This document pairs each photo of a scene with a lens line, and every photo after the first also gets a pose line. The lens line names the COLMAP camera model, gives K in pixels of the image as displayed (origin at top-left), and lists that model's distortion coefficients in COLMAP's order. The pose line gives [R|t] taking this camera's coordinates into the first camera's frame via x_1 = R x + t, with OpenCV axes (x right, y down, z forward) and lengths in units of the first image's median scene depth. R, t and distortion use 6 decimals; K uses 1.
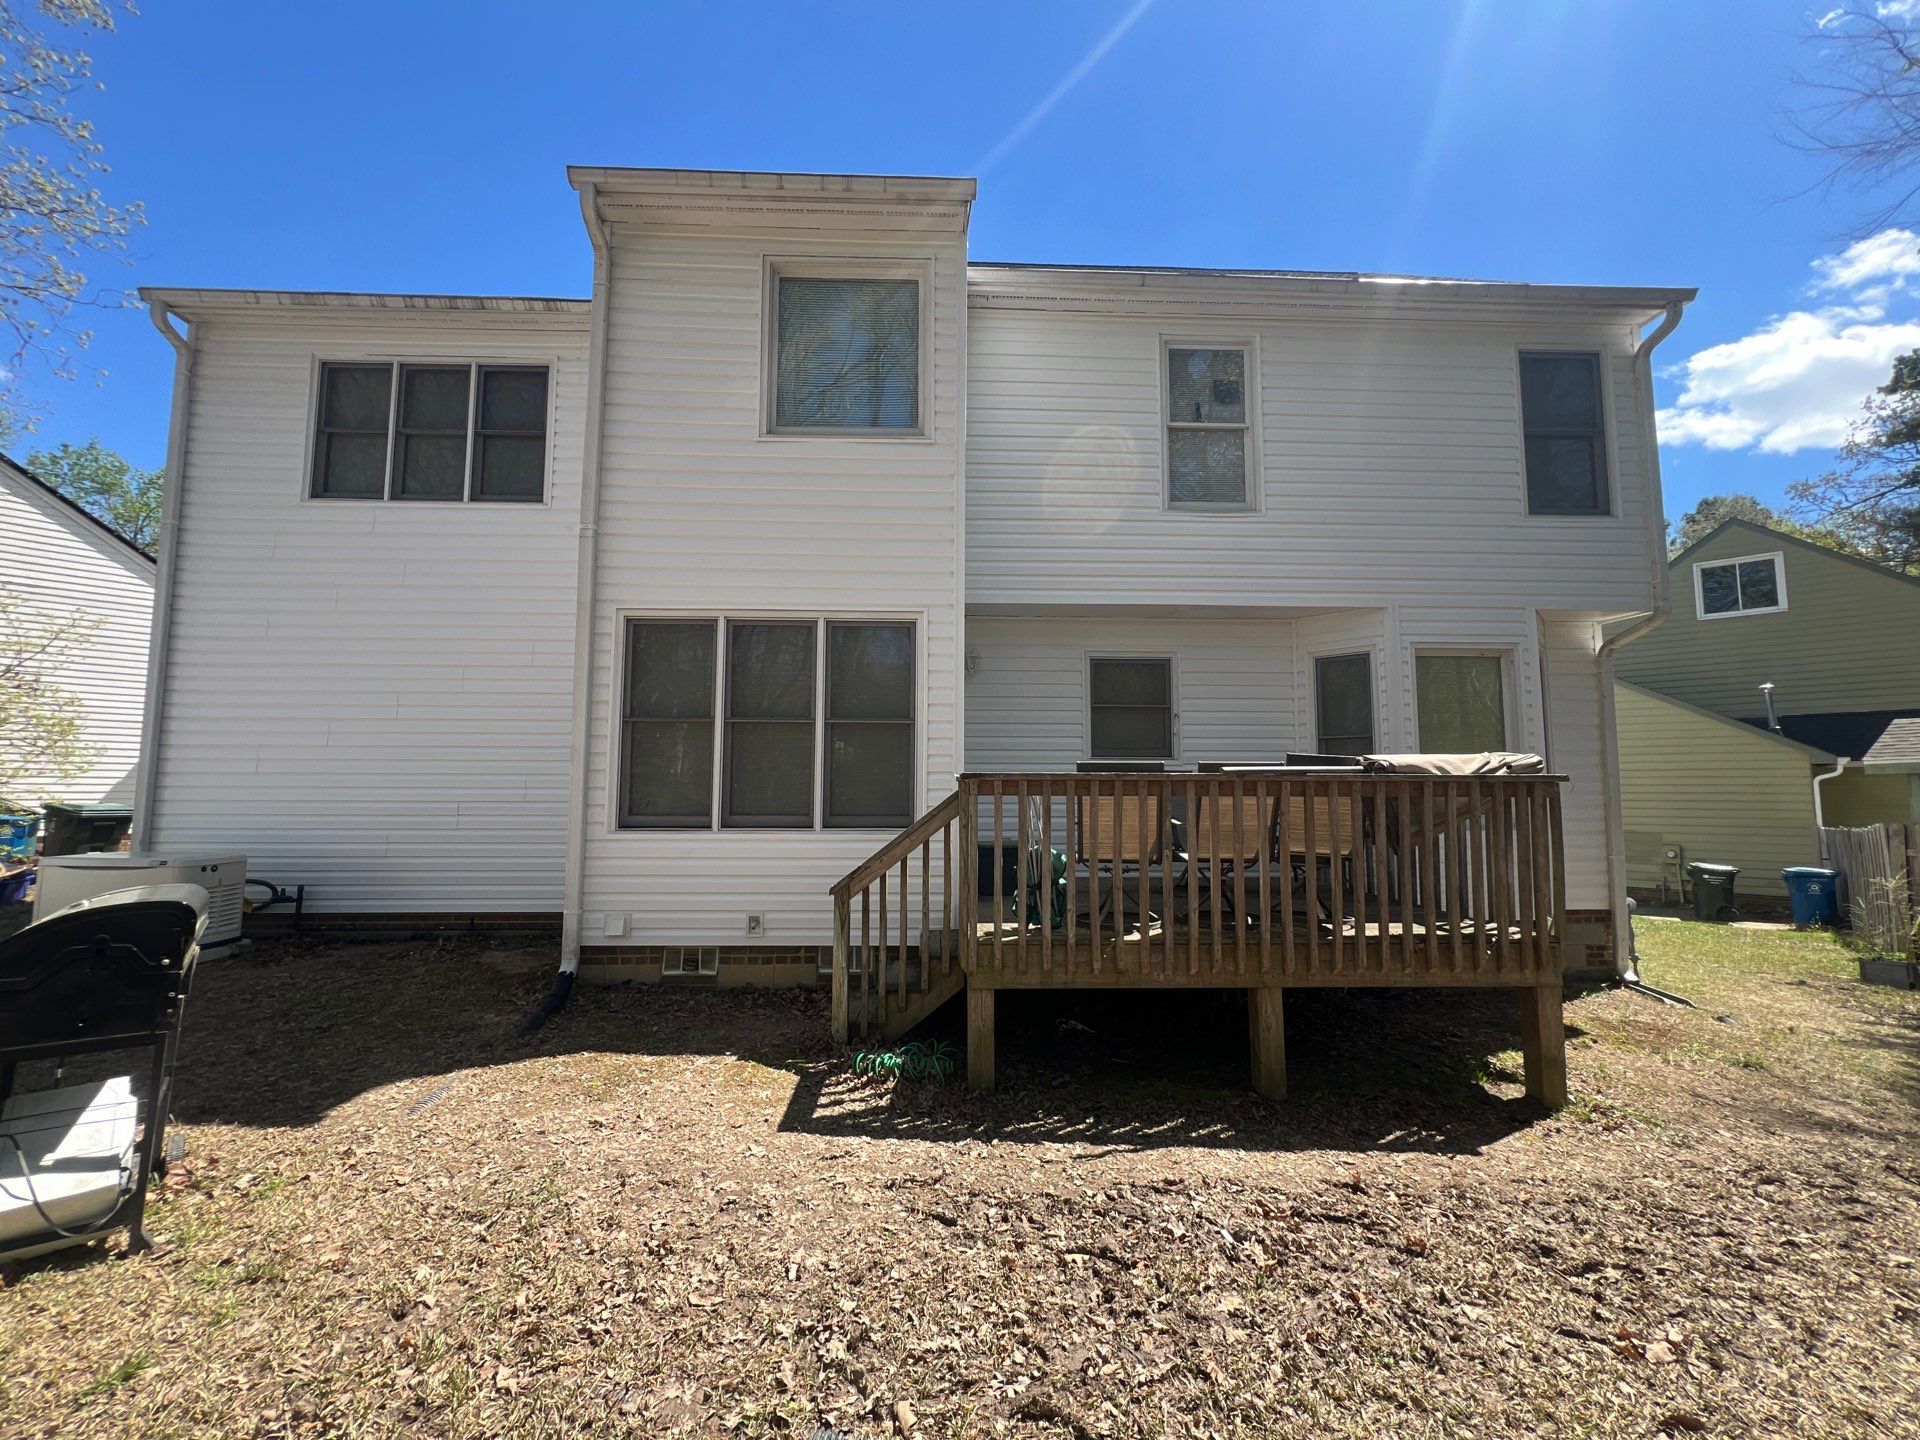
lens RADIAL K [[760.1, 0, 960.0], [0, 760.1, 719.6], [0, 0, 1]] dist [0.000322, 0.000396]
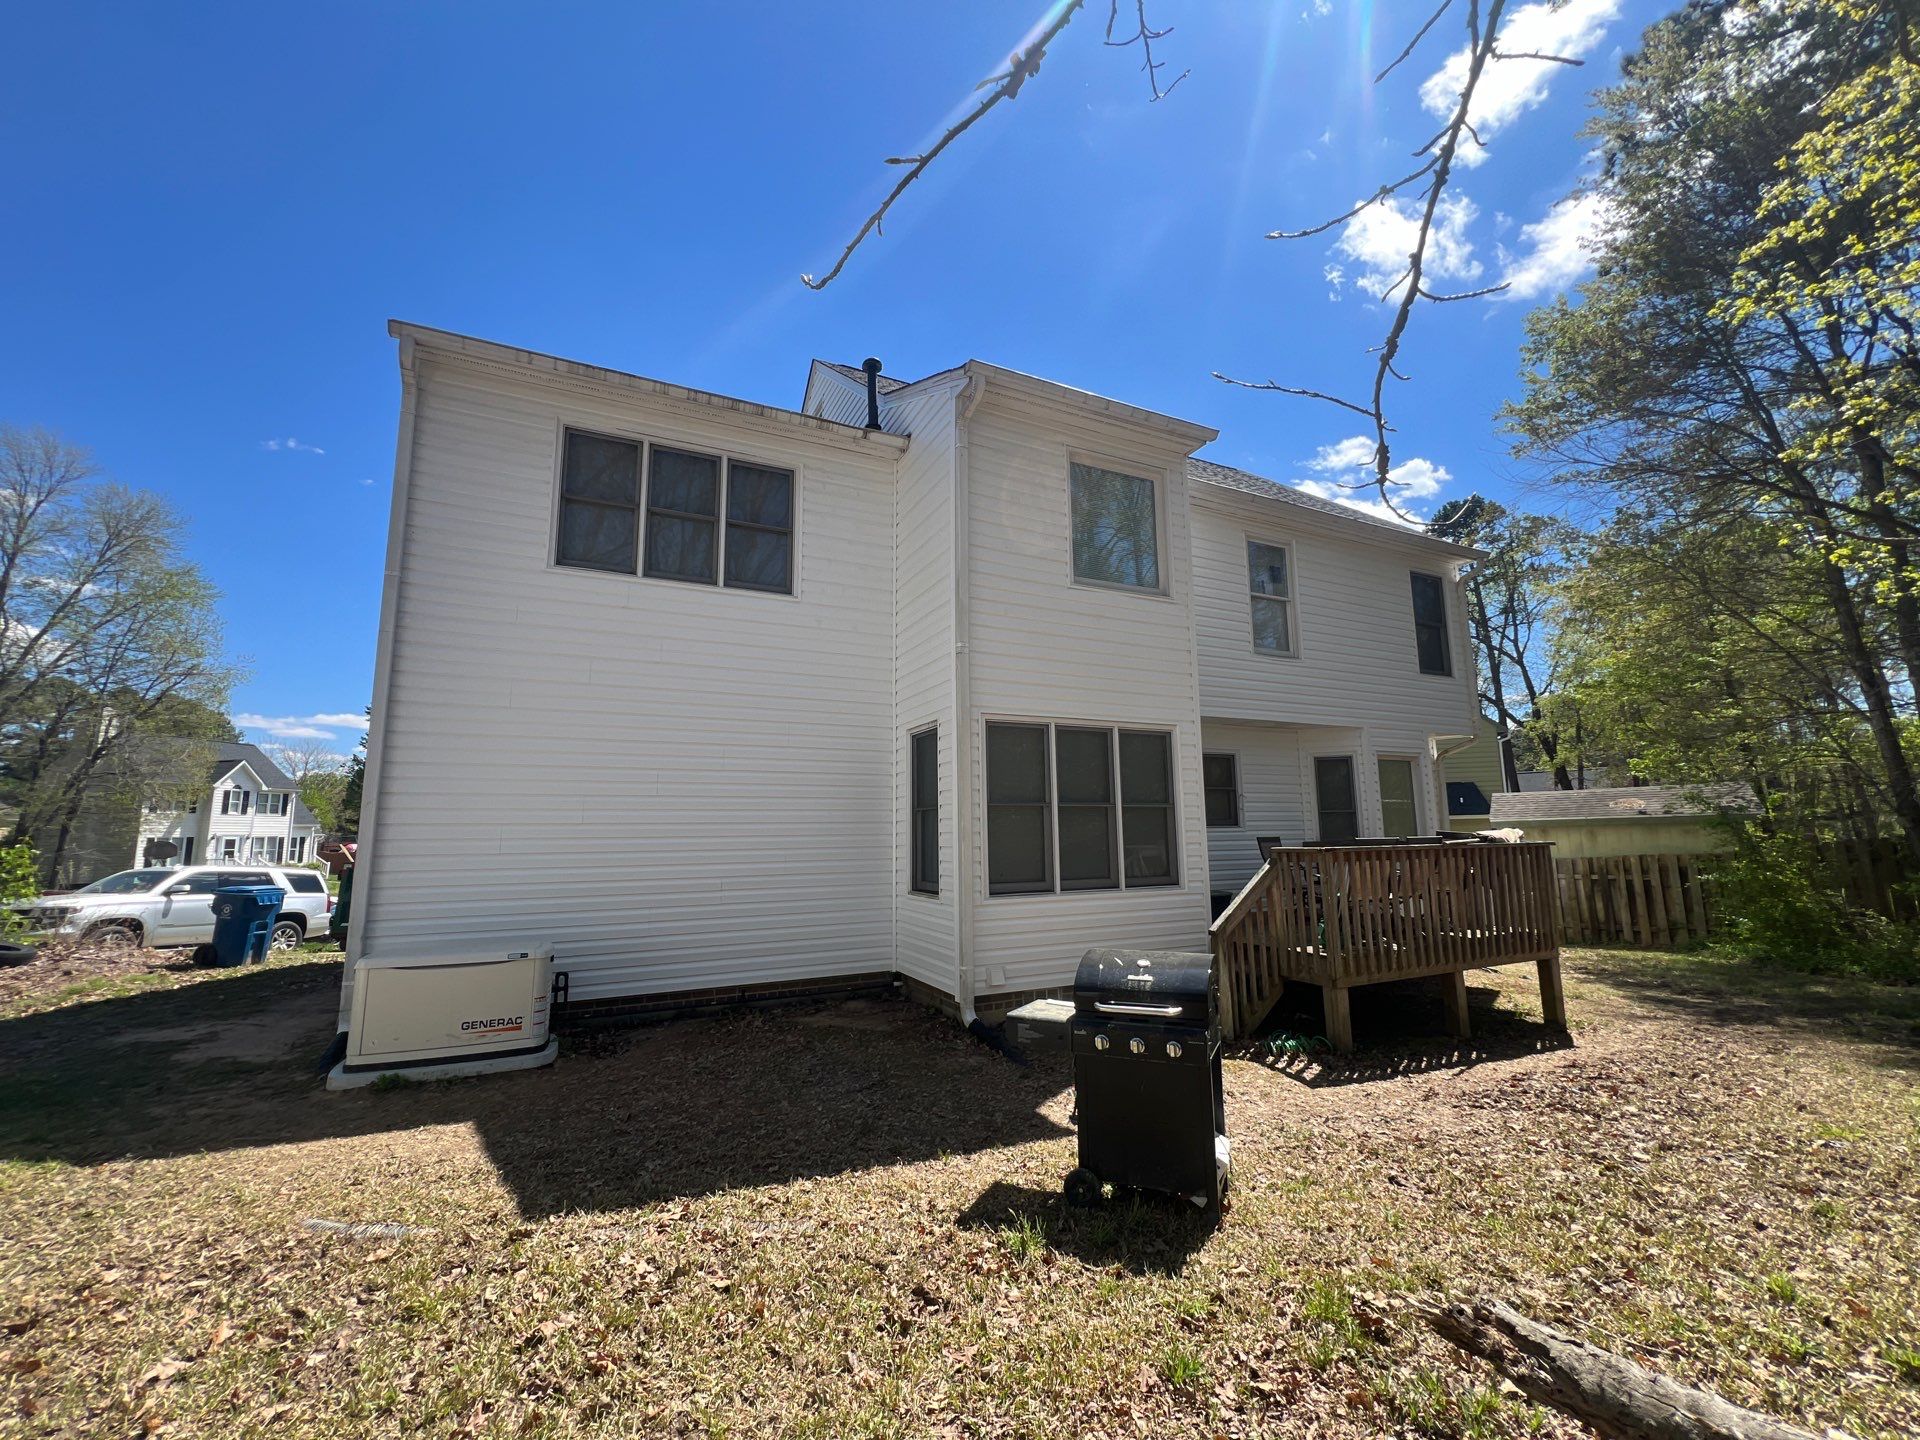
lens RADIAL K [[760.1, 0, 959.6], [0, 760.1, 720.6], [0, 0, 1]] dist [0.000322, 0.000396]
pose [[0.915374, 0.045230, 0.400057, -0.790019], [-0.021444, 0.997736, -0.063738, -0.045007], [-0.402034, 0.049765, 0.914271, -0.079780]]
